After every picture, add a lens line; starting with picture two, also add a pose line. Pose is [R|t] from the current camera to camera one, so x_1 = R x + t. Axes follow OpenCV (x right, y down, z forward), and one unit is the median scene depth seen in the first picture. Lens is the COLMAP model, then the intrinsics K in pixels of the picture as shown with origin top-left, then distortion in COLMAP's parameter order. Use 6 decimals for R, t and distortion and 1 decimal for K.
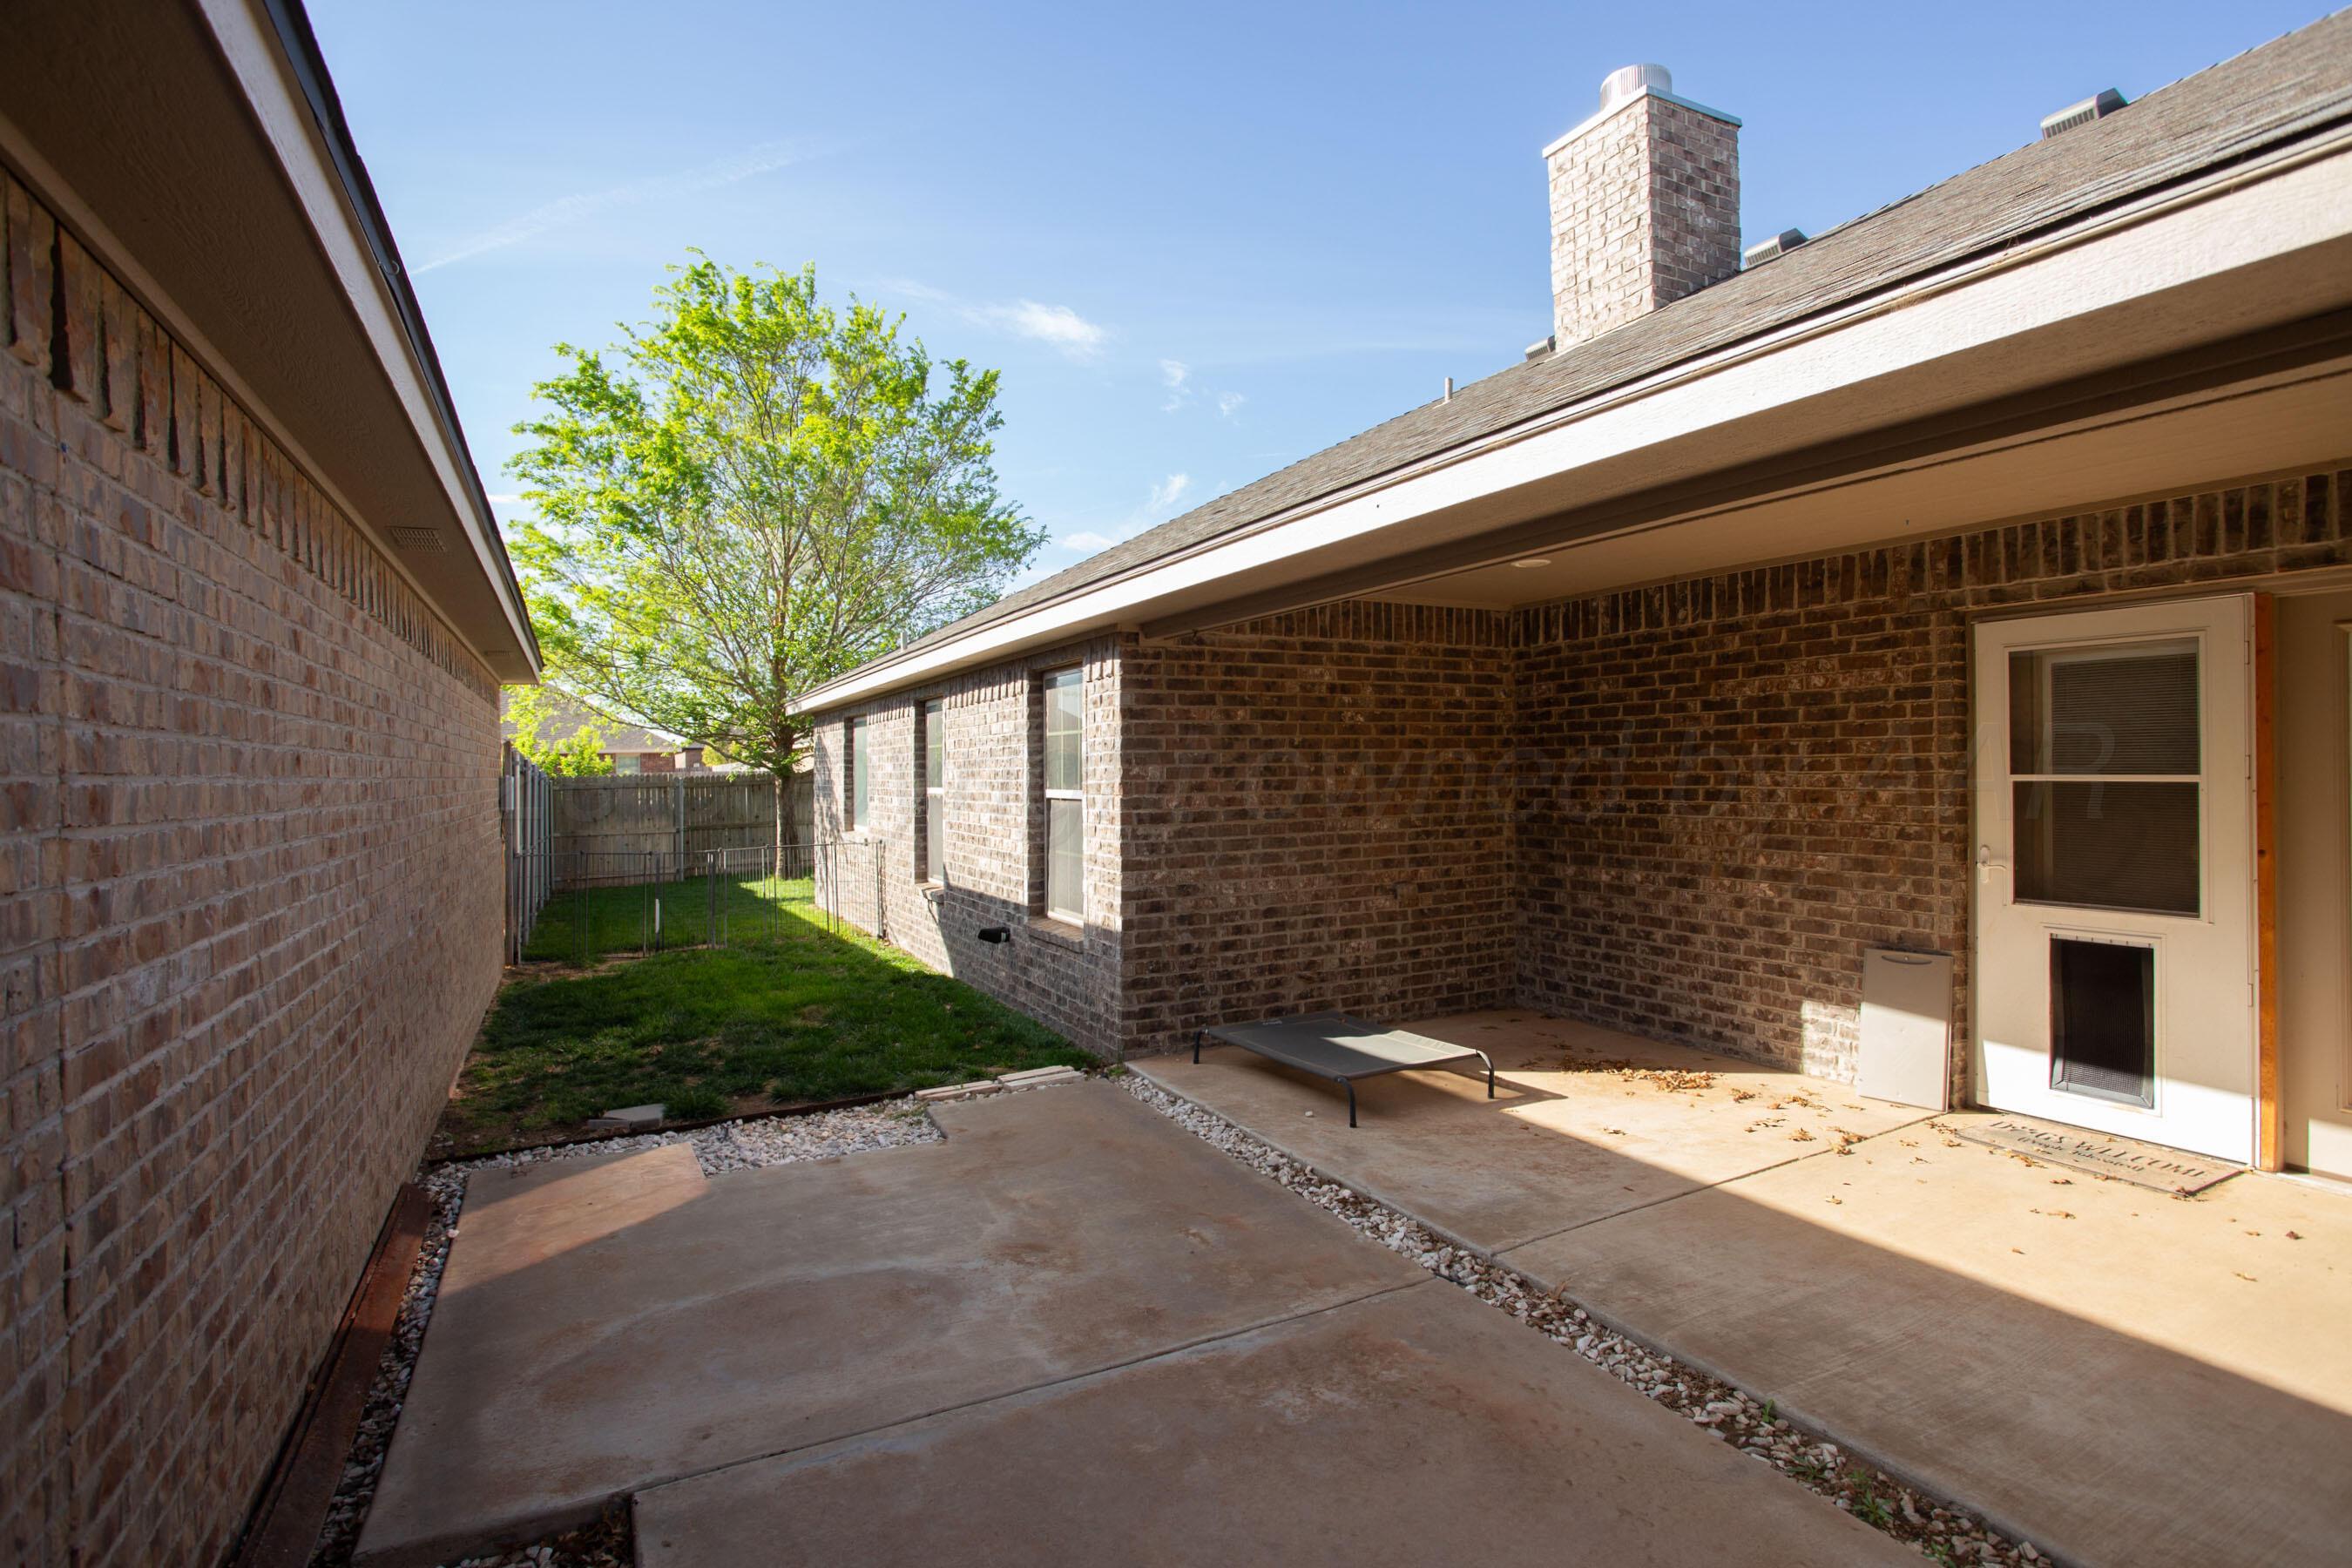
lens RADIAL K [[1176.2, 0, 1176.0], [0, 1176.2, 784.0], [0, 0, 1]] dist [-0.056204, 0.020265]
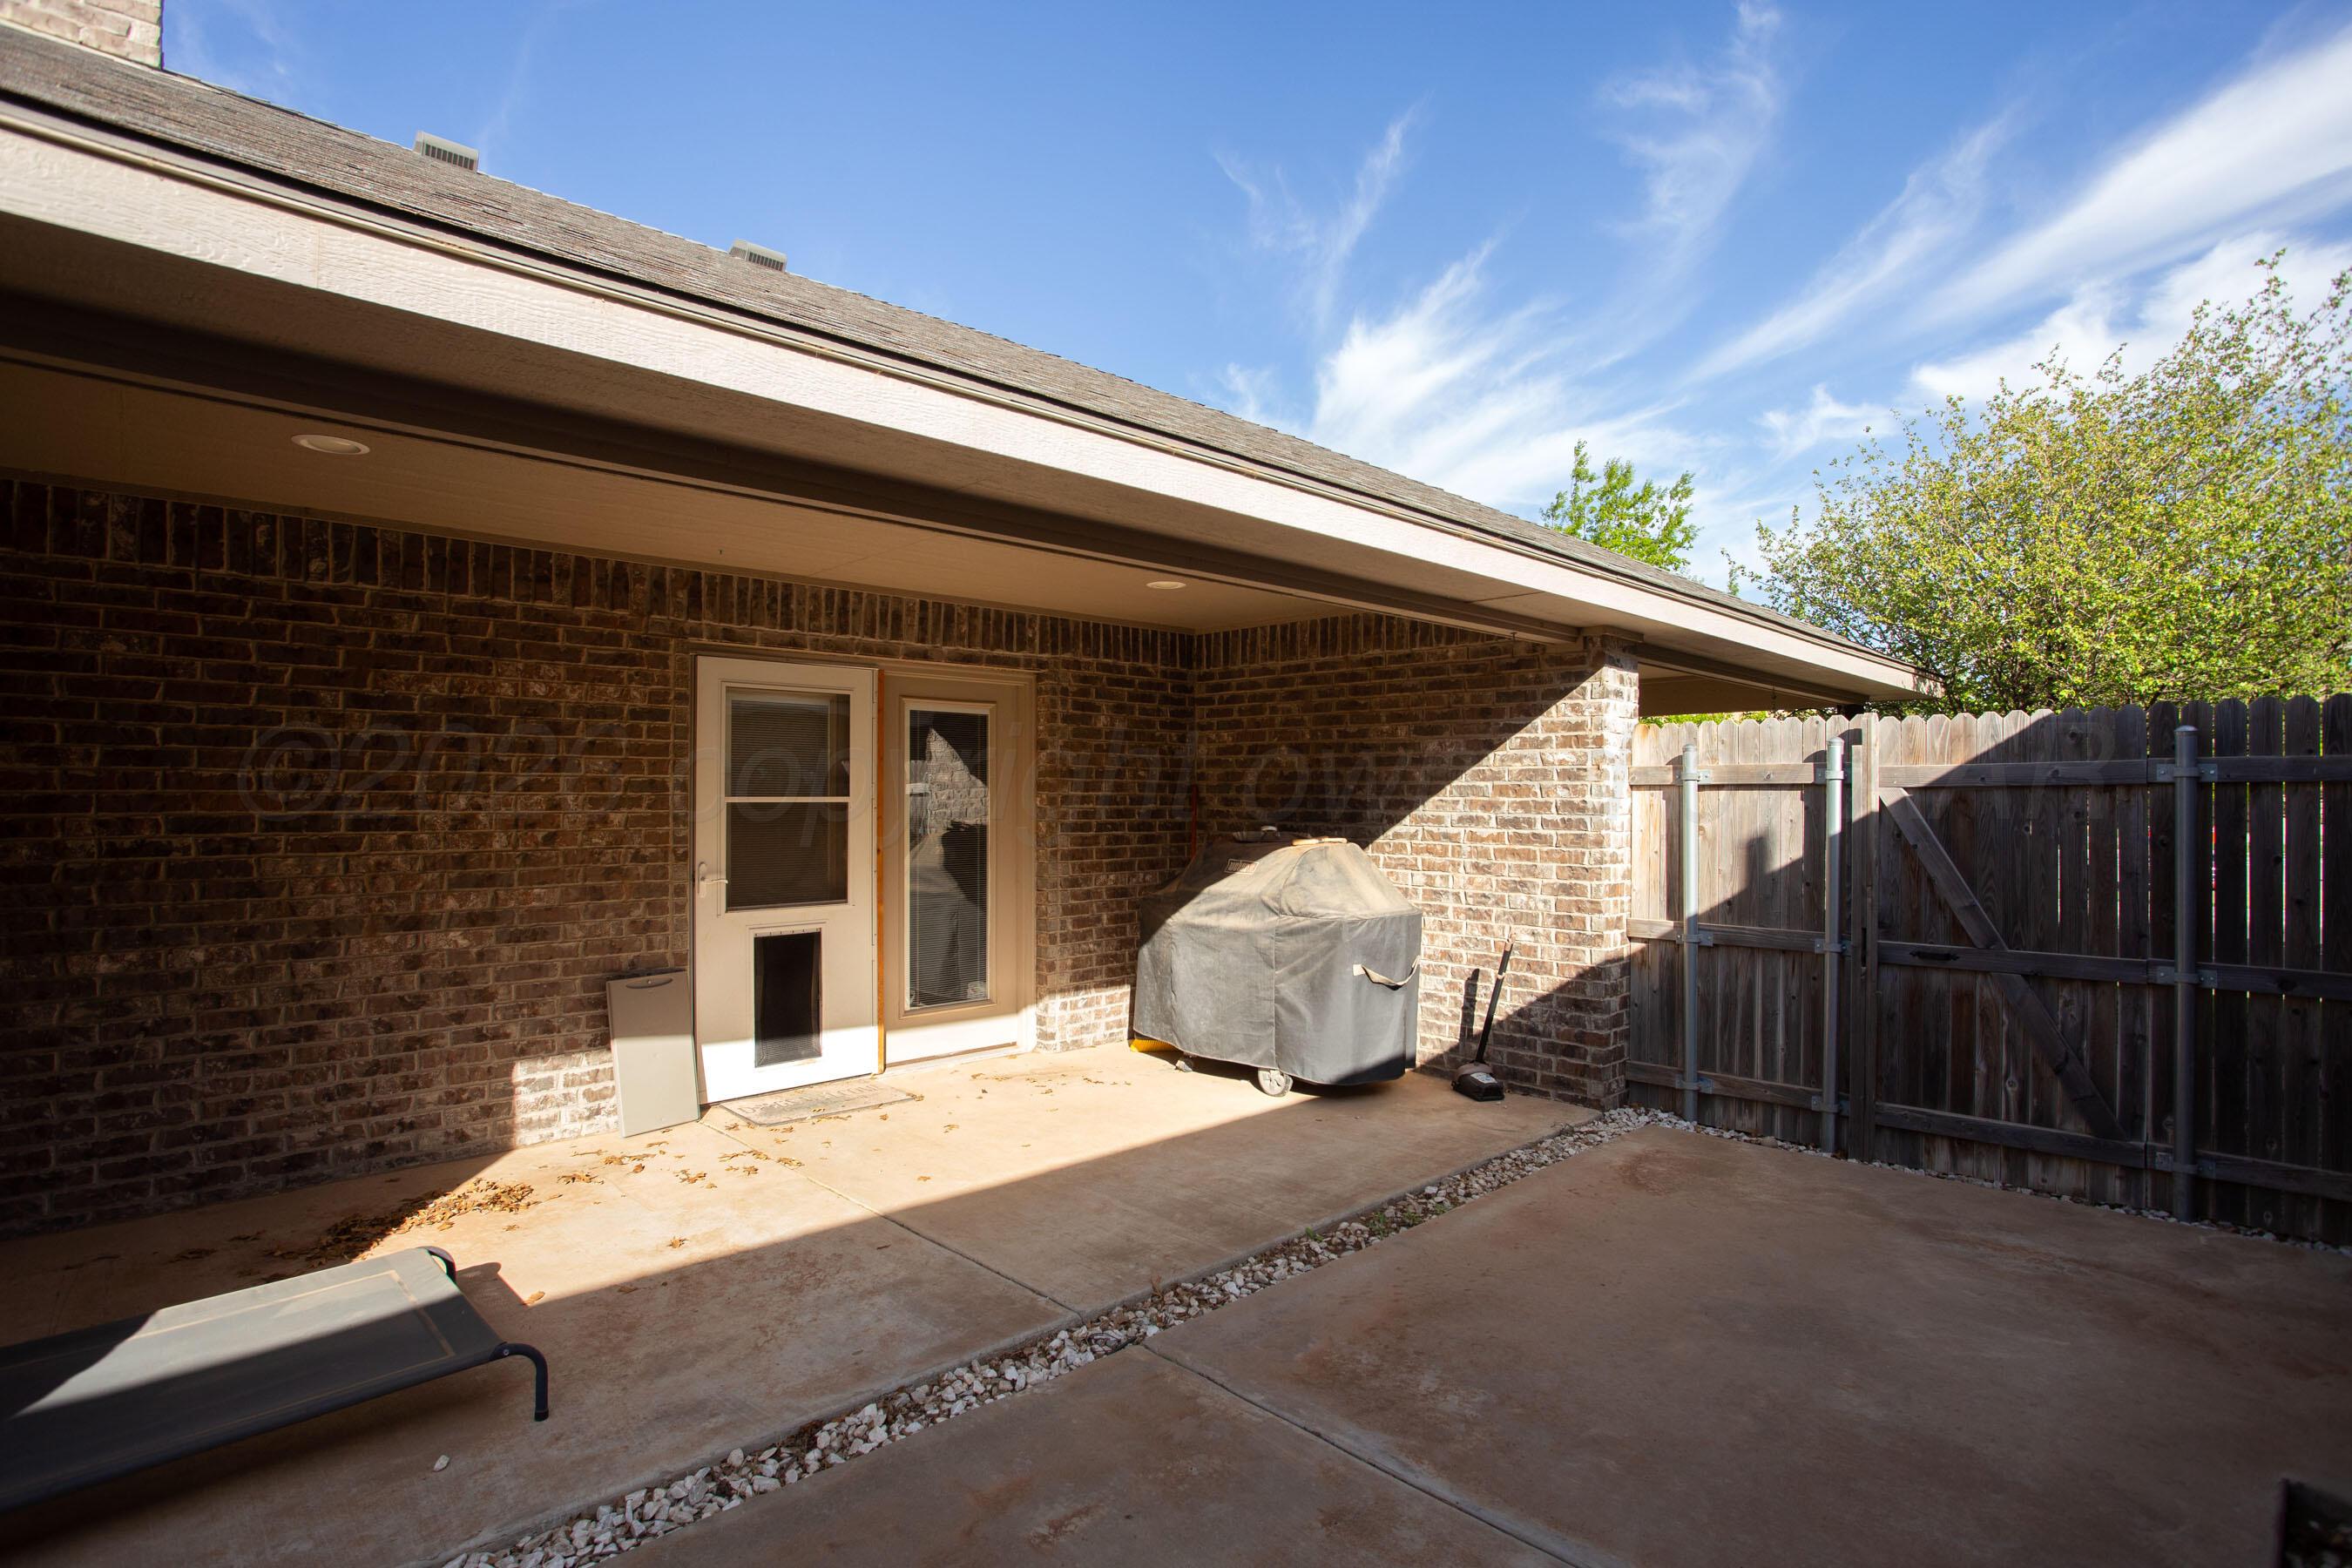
lens RADIAL K [[1176.2, 0, 1176.0], [0, 1176.2, 784.0], [0, 0, 1]] dist [-0.056204, 0.020265]
pose [[-0.281255, 0.023681, 0.959341, -0.443793], [0.014612, 0.999685, -0.020393, 0.008396], [-0.959522, 0.008282, -0.281512, 0.832377]]
